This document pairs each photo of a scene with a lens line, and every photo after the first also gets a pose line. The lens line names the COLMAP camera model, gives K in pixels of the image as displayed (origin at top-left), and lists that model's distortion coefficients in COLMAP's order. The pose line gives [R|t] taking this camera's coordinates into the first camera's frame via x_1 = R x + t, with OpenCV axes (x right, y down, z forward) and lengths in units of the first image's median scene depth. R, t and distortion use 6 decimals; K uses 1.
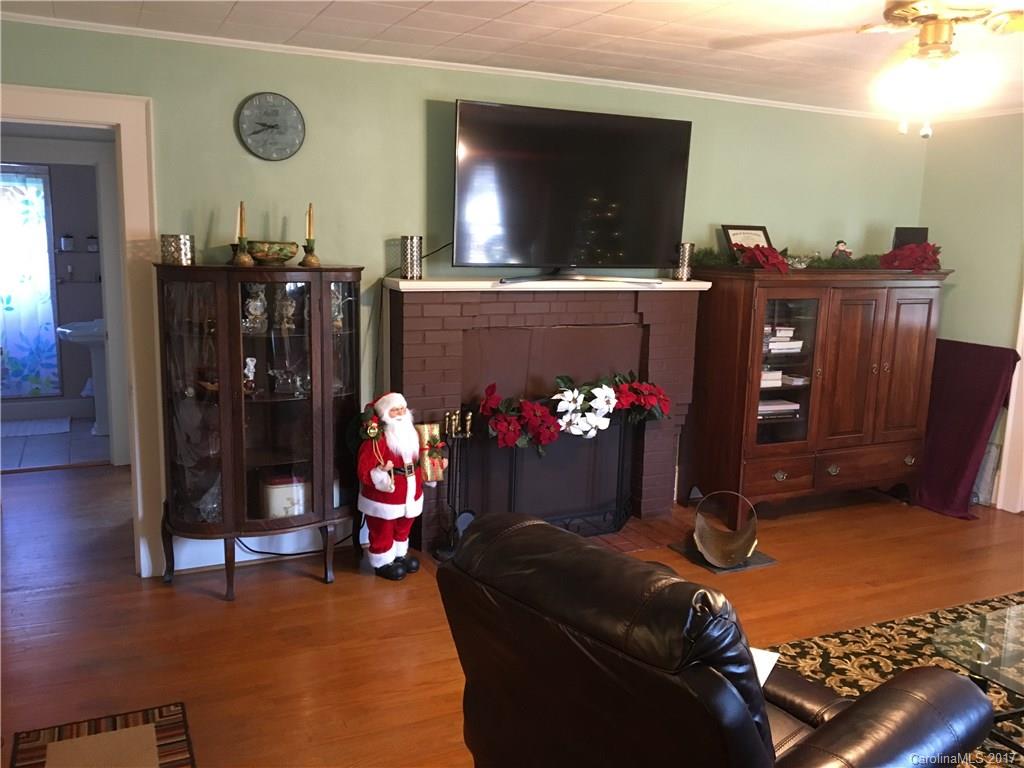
lens RADIAL K [[865.9, 0, 511.8], [0, 865.9, 385.8], [0, 0, 1]] dist [0.088878, -0.117893]
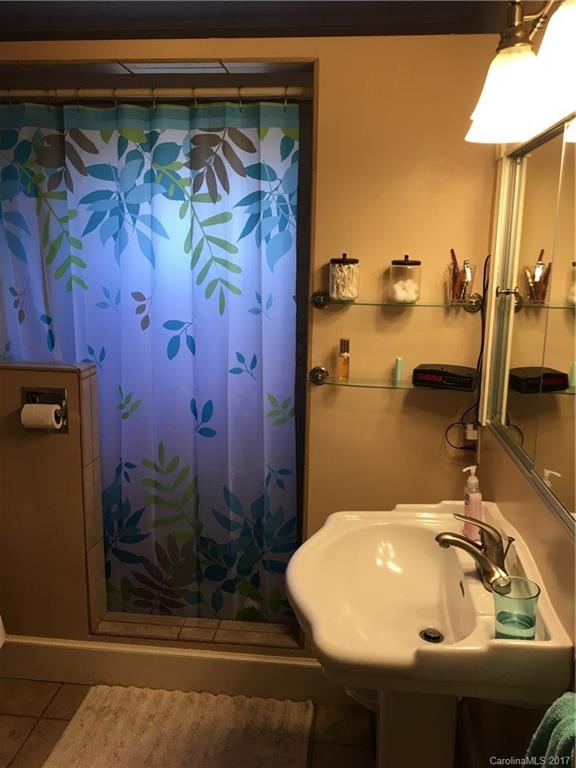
lens RADIAL K [[649.4, 0, 290.4], [0, 649.4, 381.8], [0, 0, 1]] dist [0.088878, -0.117893]
pose [[0.861038, 0.089566, -0.500592, -0.376796], [-0.080889, 0.995957, 0.039064, -0.125325], [0.502067, 0.006857, 0.864802, 0.739130]]
